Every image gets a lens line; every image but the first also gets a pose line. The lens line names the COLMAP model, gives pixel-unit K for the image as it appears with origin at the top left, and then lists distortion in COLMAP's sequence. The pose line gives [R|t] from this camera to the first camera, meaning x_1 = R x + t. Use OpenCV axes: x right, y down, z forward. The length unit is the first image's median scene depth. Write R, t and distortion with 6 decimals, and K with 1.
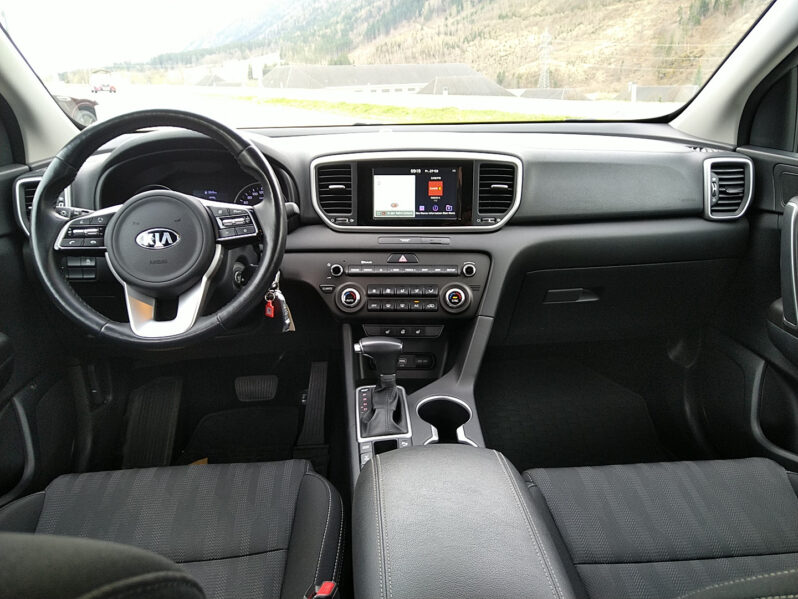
lens RADIAL K [[628.3, 0, 391.7], [0, 628.3, 292.4], [0, 0, 1]] dist [0.014264, -0.013343]
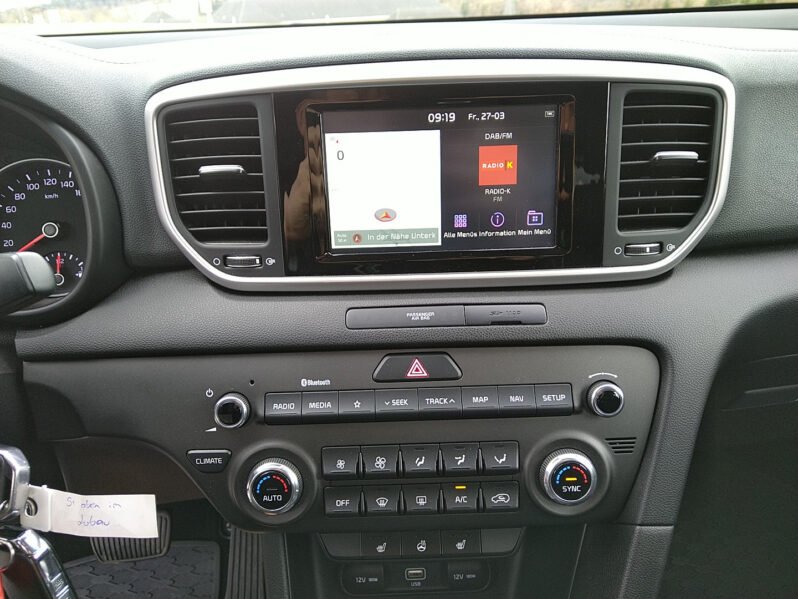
lens RADIAL K [[628.3, 0, 398.6], [0, 628.3, 295.3], [0, 0, 1]] dist [0.014264, -0.013343]
pose [[0.997497, -0.044987, 0.054554, -0.010145], [0.039560, 0.994519, 0.096782, -0.128923], [-0.058609, -0.094382, 0.993809, 0.640463]]
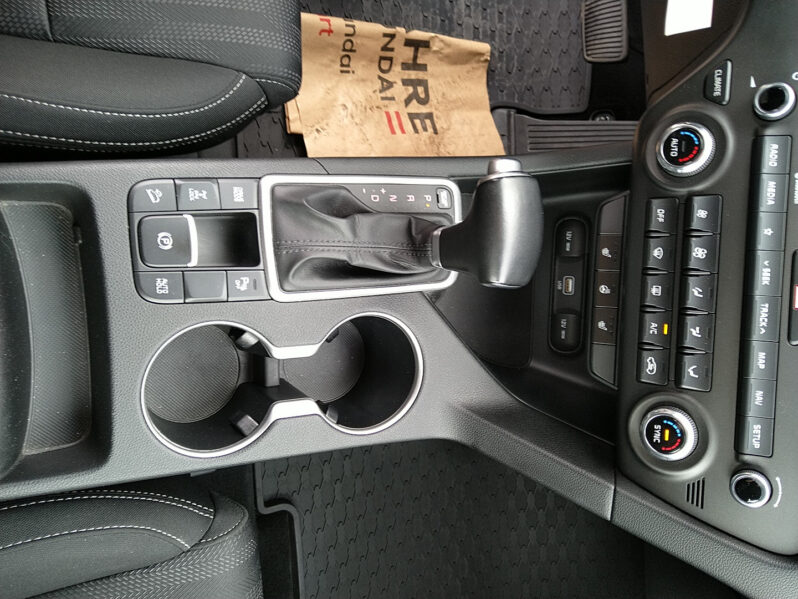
lens RADIAL K [[628.3, 0, 397.9], [0, 628.3, 296.7], [0, 0, 1]] dist [0.014264, -0.013343]
pose [[-0.017288, 0.998689, 0.048182, 0.005108], [-0.775065, -0.043828, 0.630360, -0.095602], [0.631645, -0.026446, 0.774806, 0.596835]]
